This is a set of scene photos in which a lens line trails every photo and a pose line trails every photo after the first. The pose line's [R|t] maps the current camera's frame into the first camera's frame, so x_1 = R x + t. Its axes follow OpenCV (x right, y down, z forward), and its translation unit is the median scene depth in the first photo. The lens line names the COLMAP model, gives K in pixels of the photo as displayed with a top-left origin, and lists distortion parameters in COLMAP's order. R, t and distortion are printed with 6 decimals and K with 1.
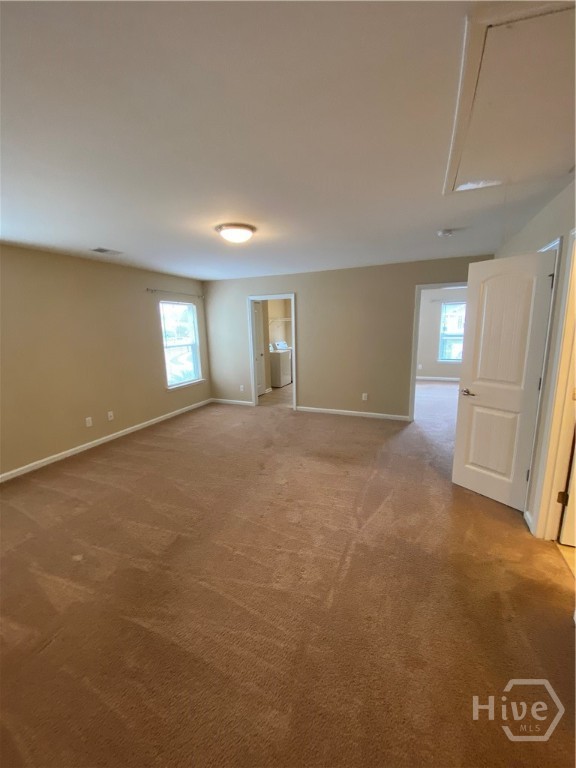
lens RADIAL K [[322.1, 0, 290.6], [0, 322.1, 383.5], [0, 0, 1]] dist [0.110588, -0.000060]
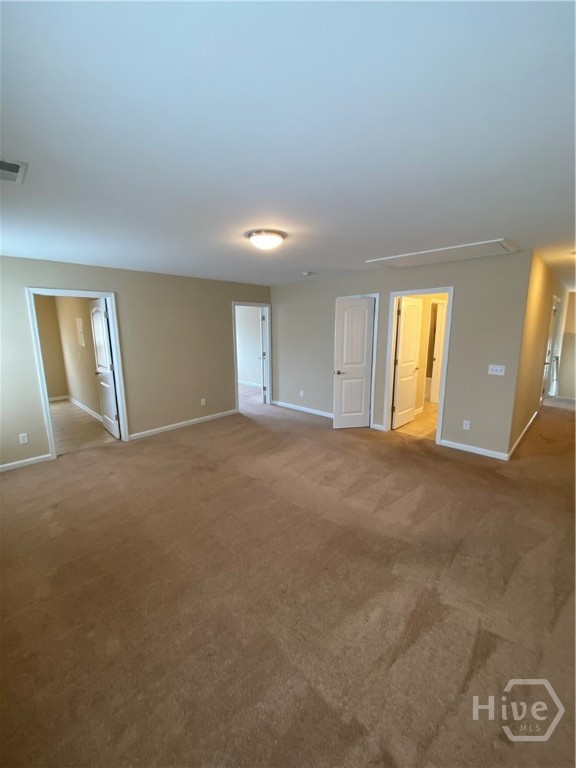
lens RADIAL K [[322.1, 0, 290.6], [0, 322.1, 383.5], [0, 0, 1]] dist [0.110588, -0.000060]
pose [[0.370298, -0.160388, 0.914962, -1.002945], [0.175391, 0.979336, 0.100689, -0.119760], [-0.912205, 0.123191, 0.390777, 0.544724]]
